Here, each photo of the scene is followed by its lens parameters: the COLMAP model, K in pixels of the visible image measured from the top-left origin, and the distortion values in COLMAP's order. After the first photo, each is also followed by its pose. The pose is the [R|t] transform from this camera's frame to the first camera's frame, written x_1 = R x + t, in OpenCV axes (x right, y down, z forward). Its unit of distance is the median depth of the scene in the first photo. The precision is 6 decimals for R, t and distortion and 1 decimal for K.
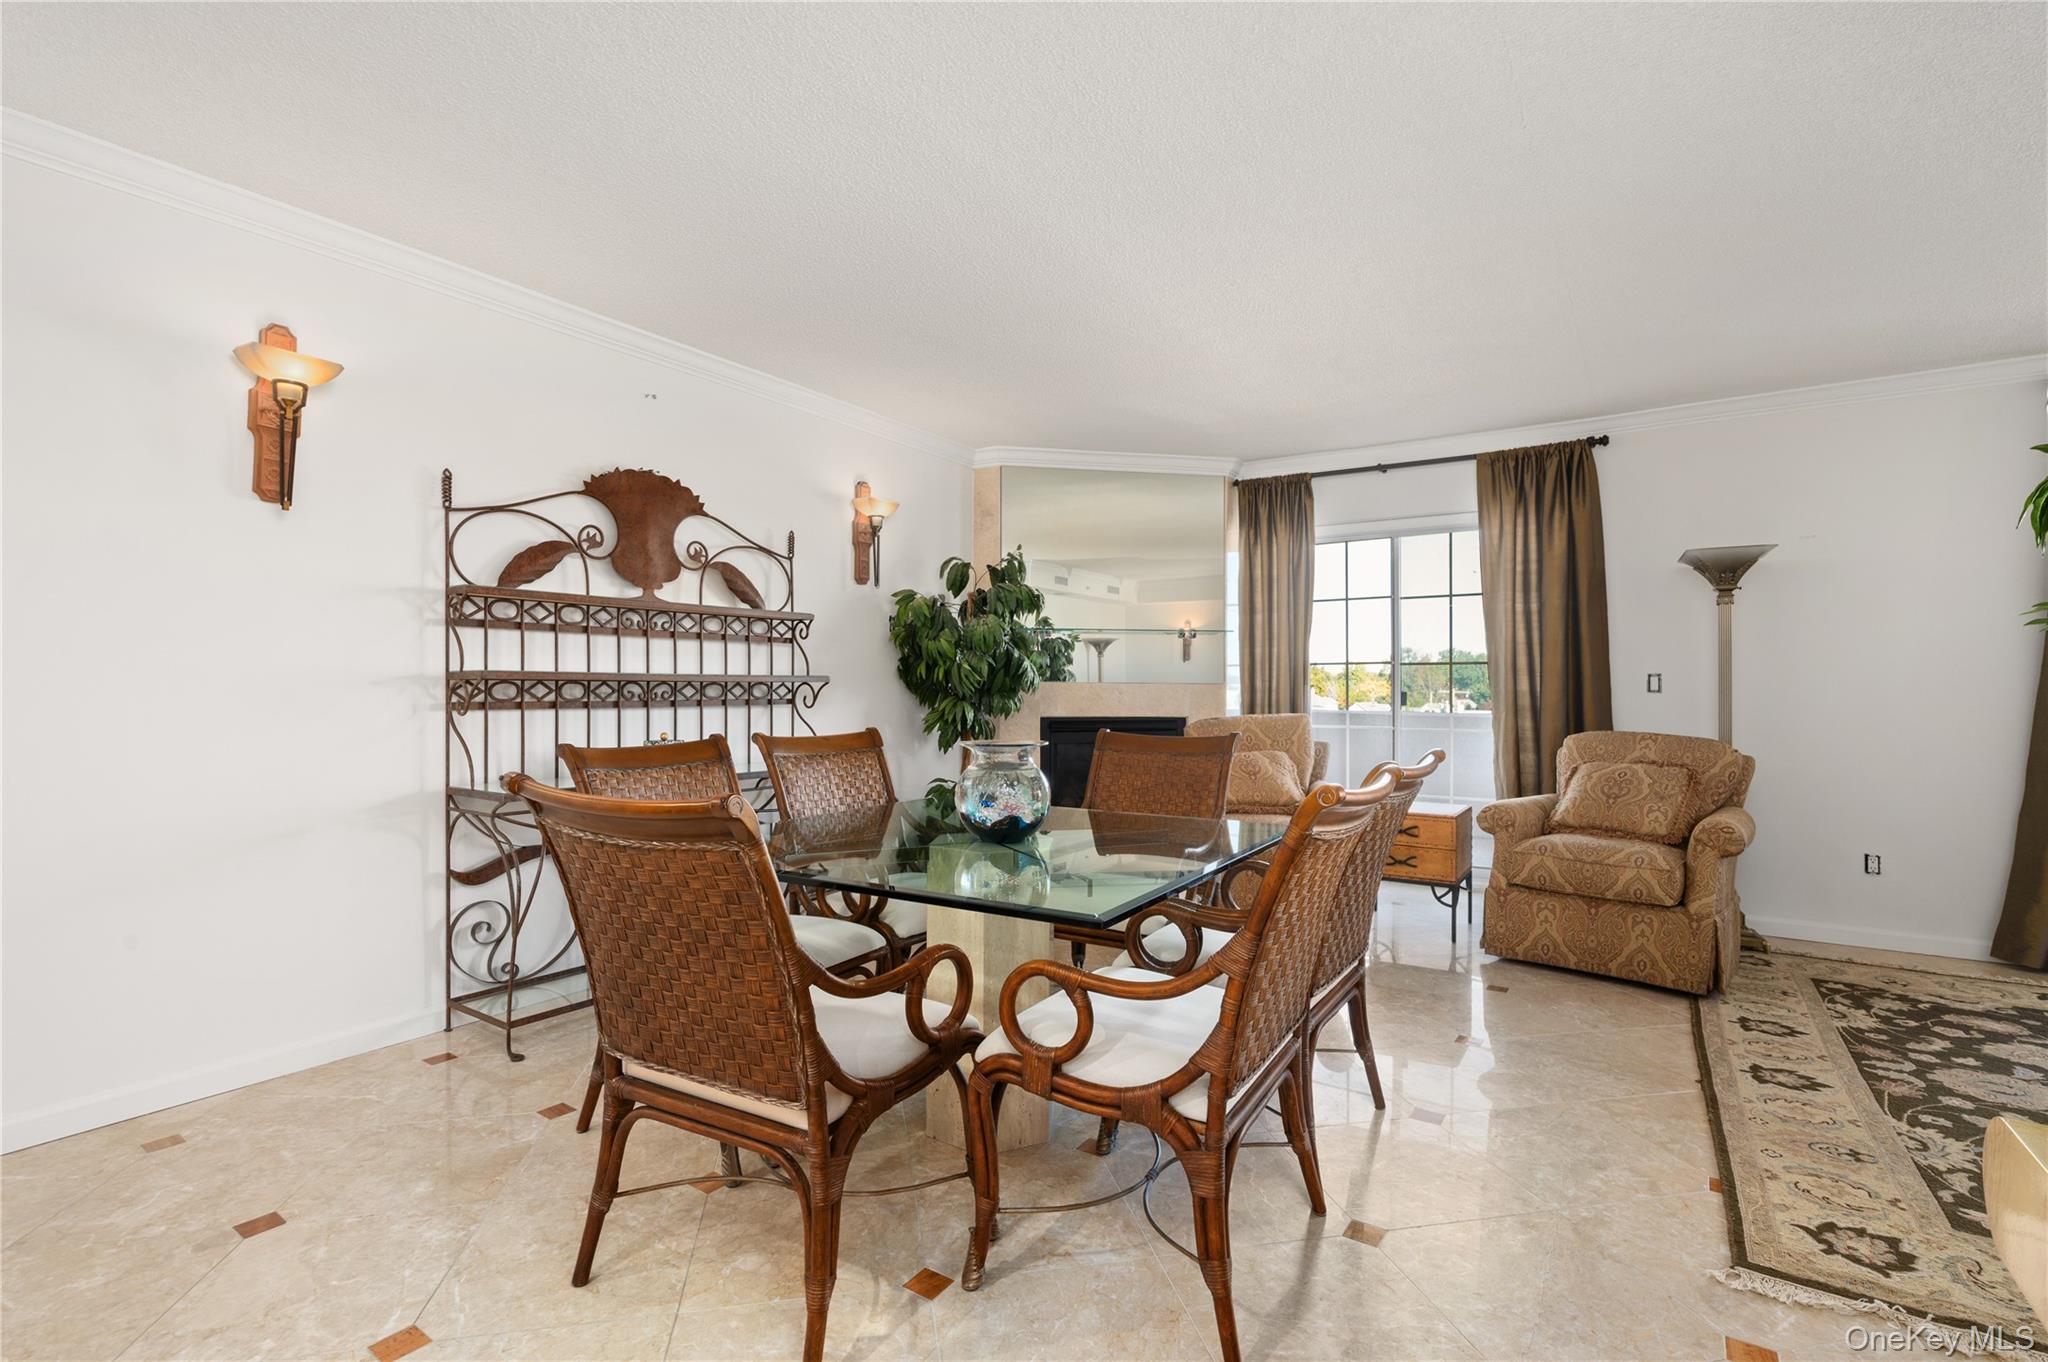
lens RADIAL K [[951.6, 0, 1013.2], [0, 951.6, 679.9], [0, 0, 1]] dist [0.001033, 0.000002]
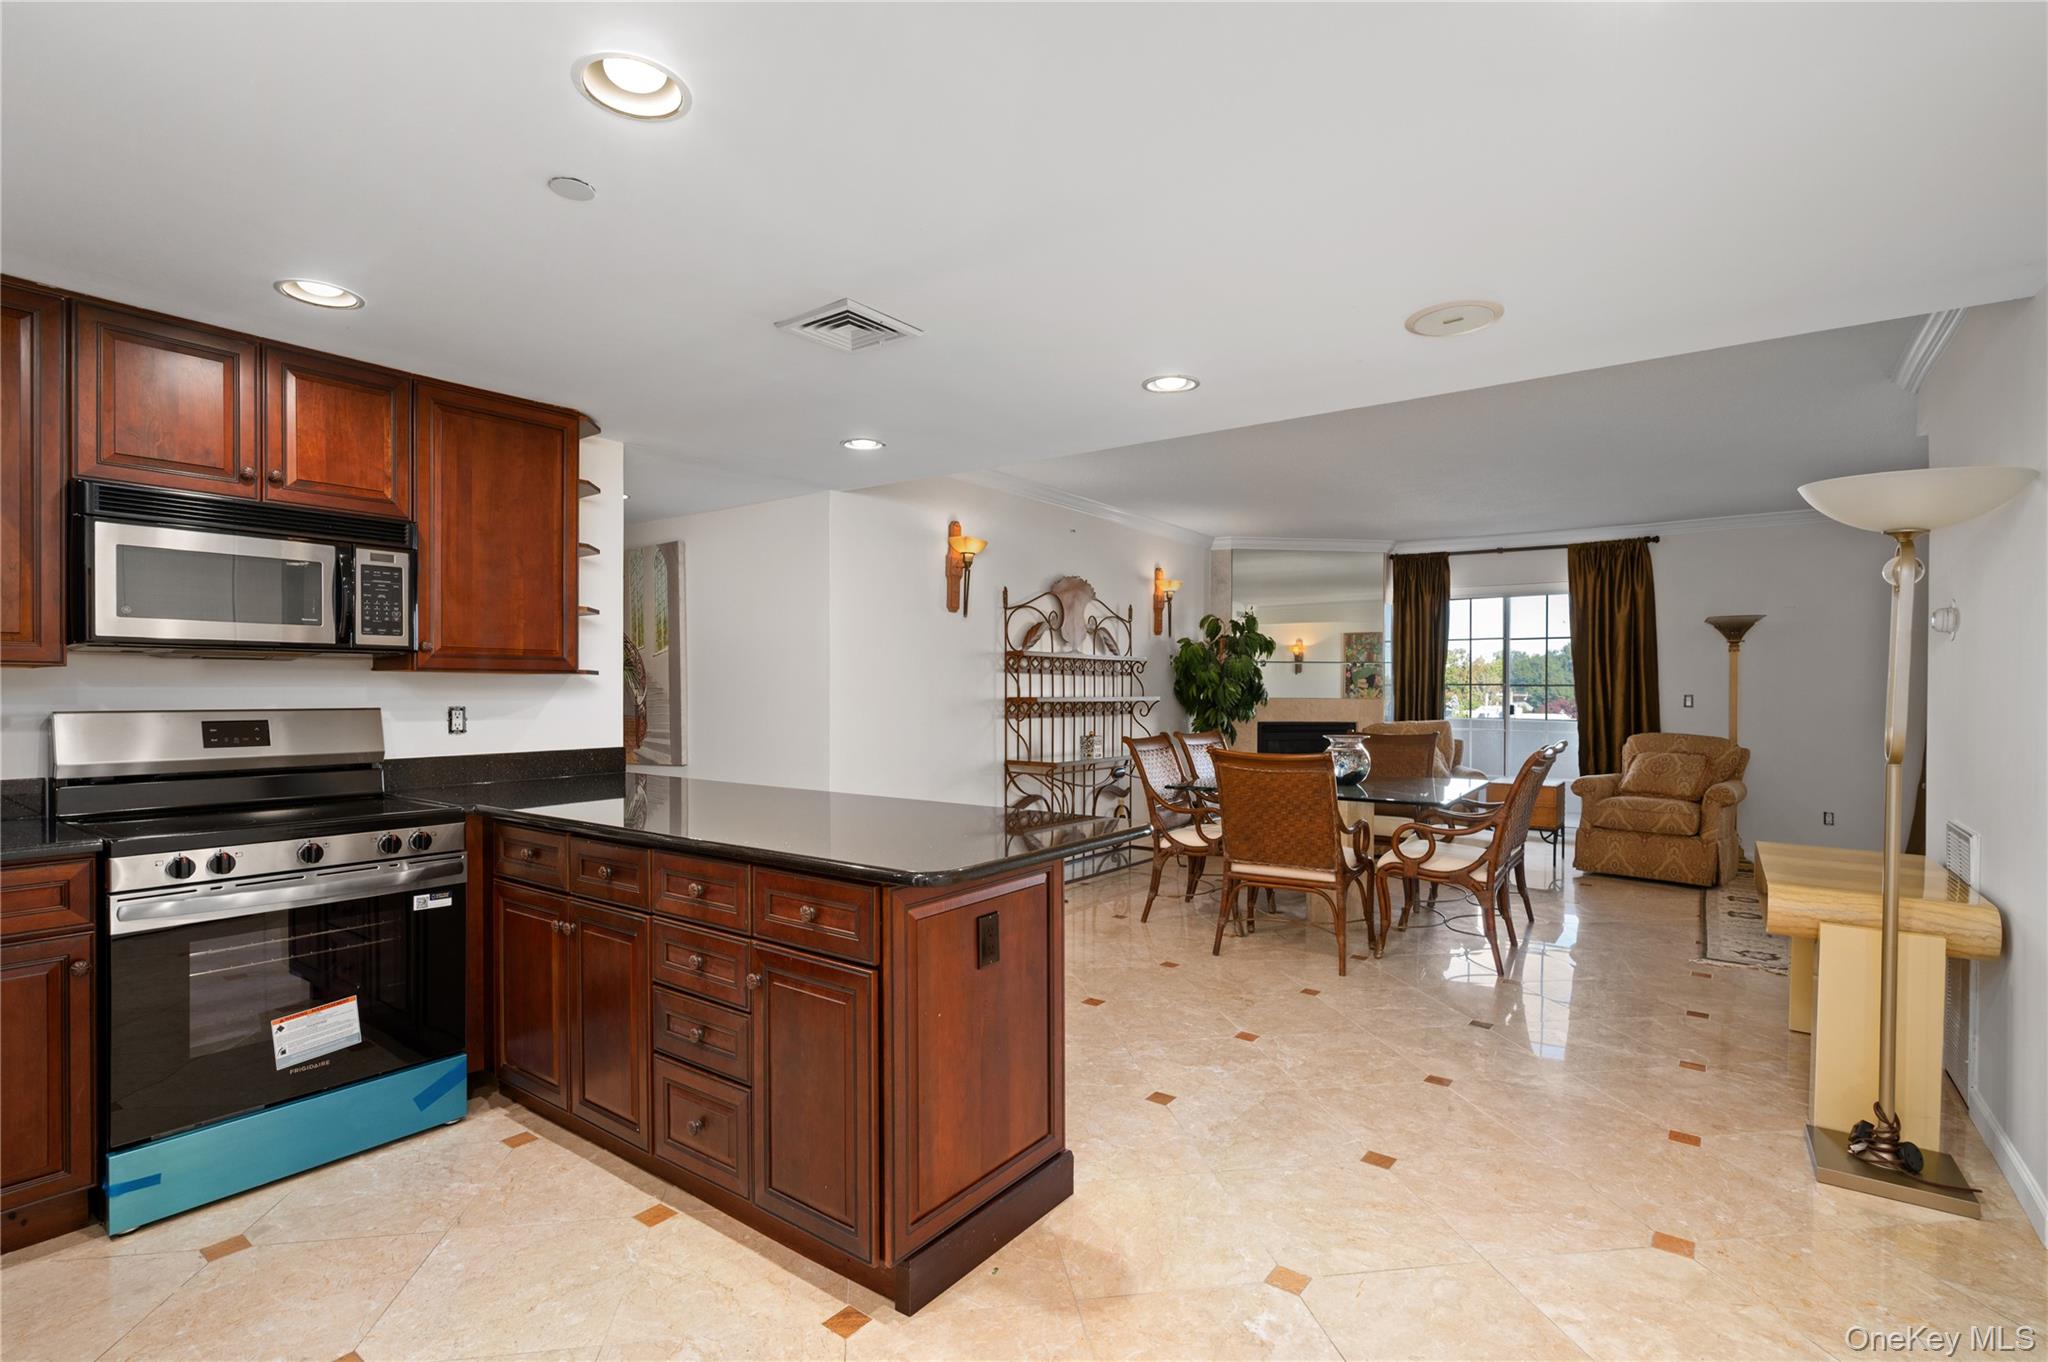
lens RADIAL K [[942.5, 0, 1027.8], [0, 942.5, 691.7], [0, 0, 1]] dist [-0.002048, -0.000183]
pose [[0.999164, 0.002552, -0.040798, -0.340114], [-0.002123, 0.999942, 0.010551, -0.027285], [0.040823, -0.010455, 0.999112, -0.581204]]
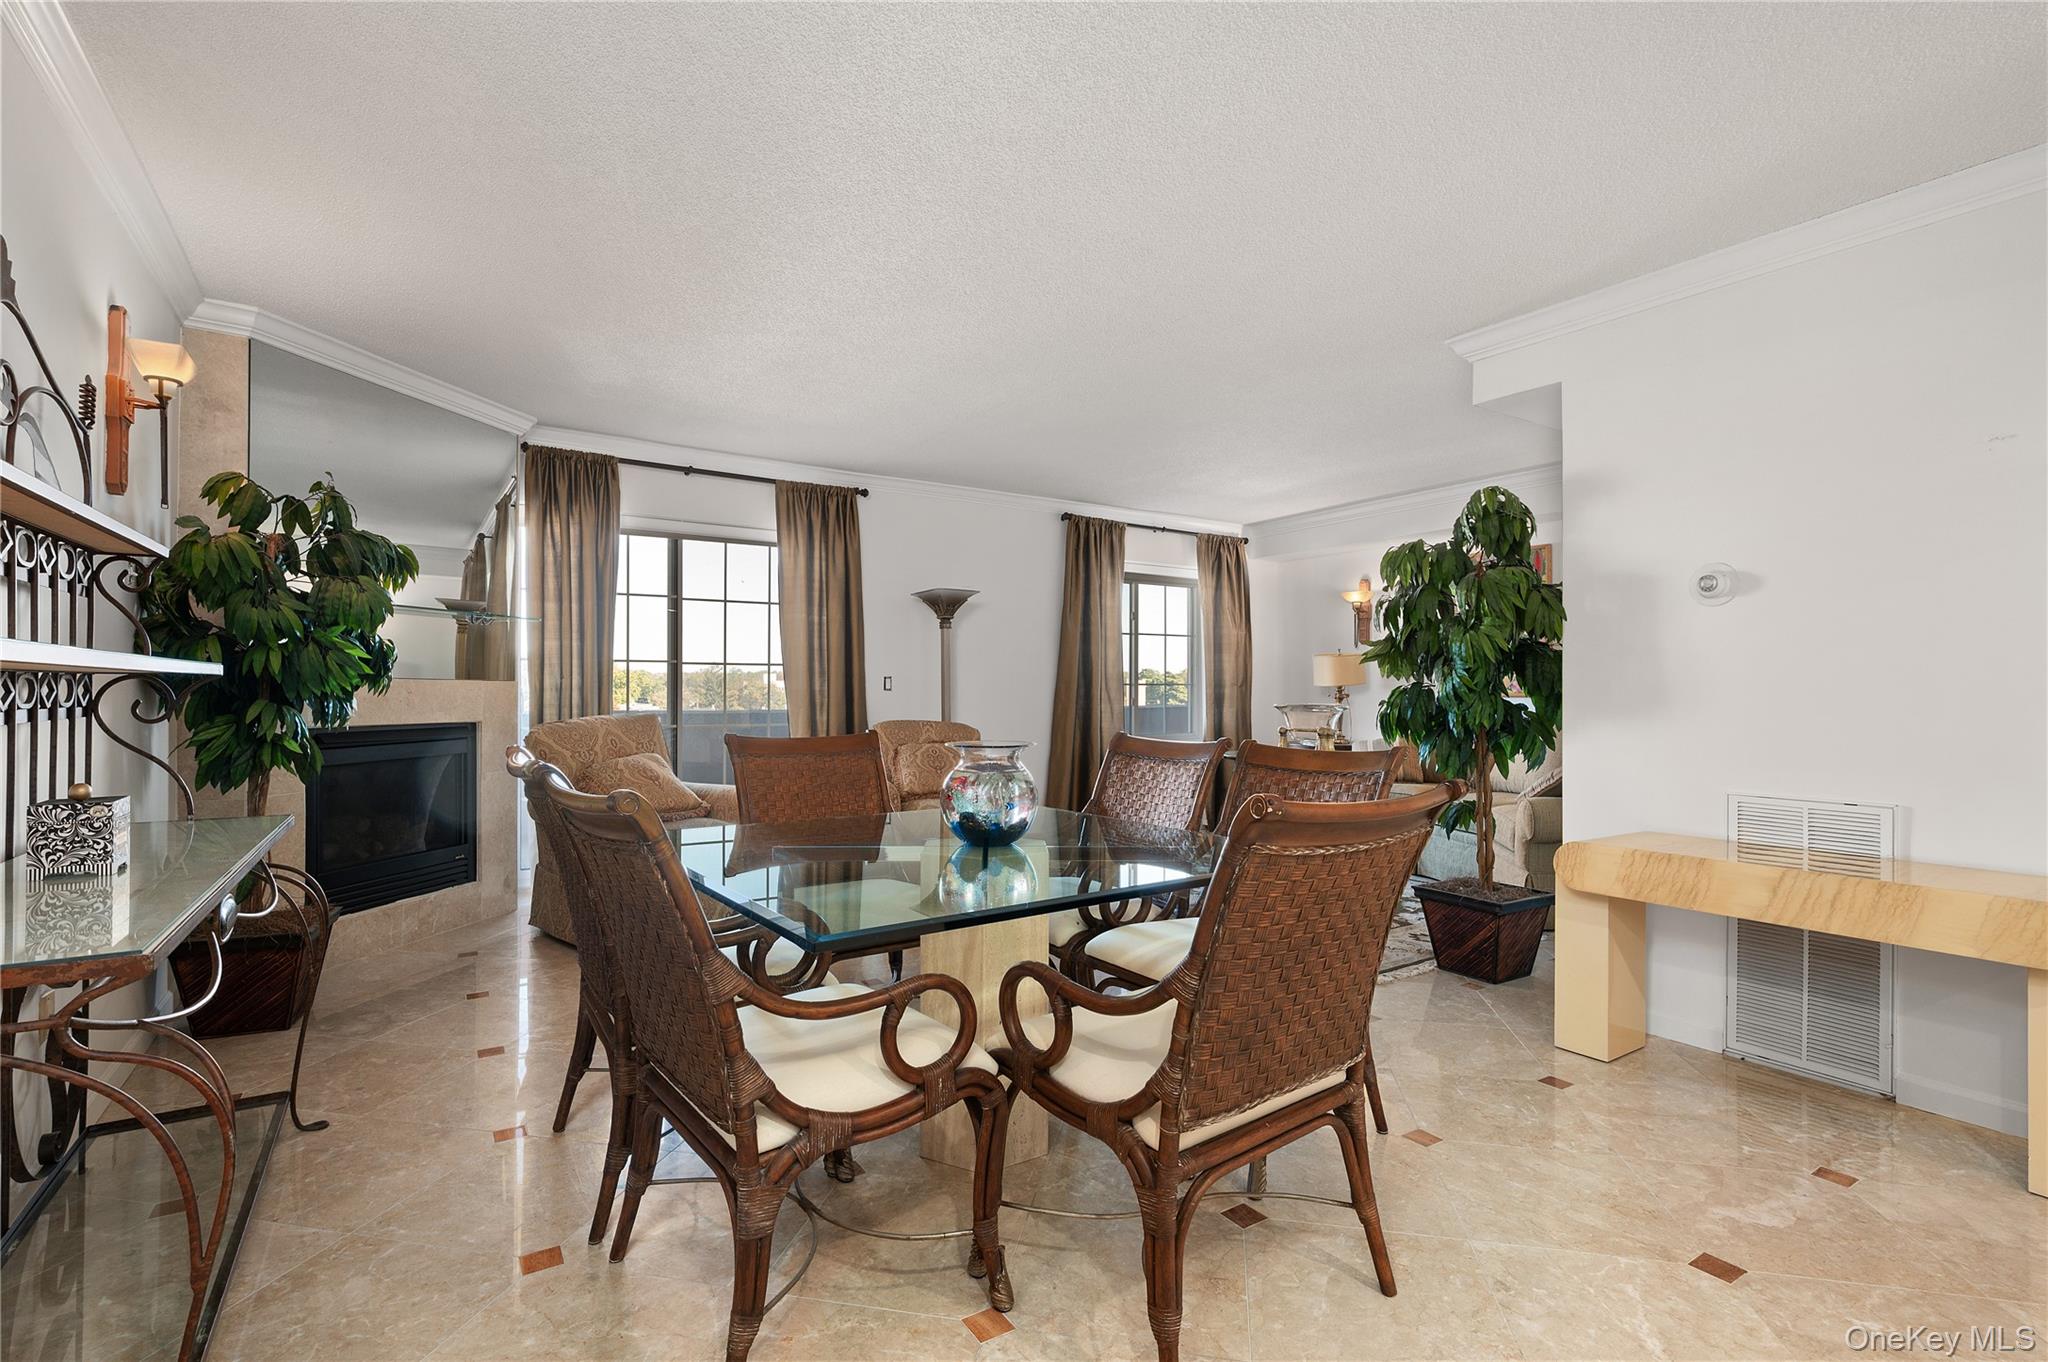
lens RADIAL K [[942.5, 0, 1027.8], [0, 942.5, 691.7], [0, 0, 1]] dist [-0.002048, -0.000183]
pose [[0.393034, -0.001413, 0.919523, -0.499461], [-0.013312, 0.999885, 0.007226, 0.002513], [-0.919428, -0.015081, 0.392970, 0.335561]]
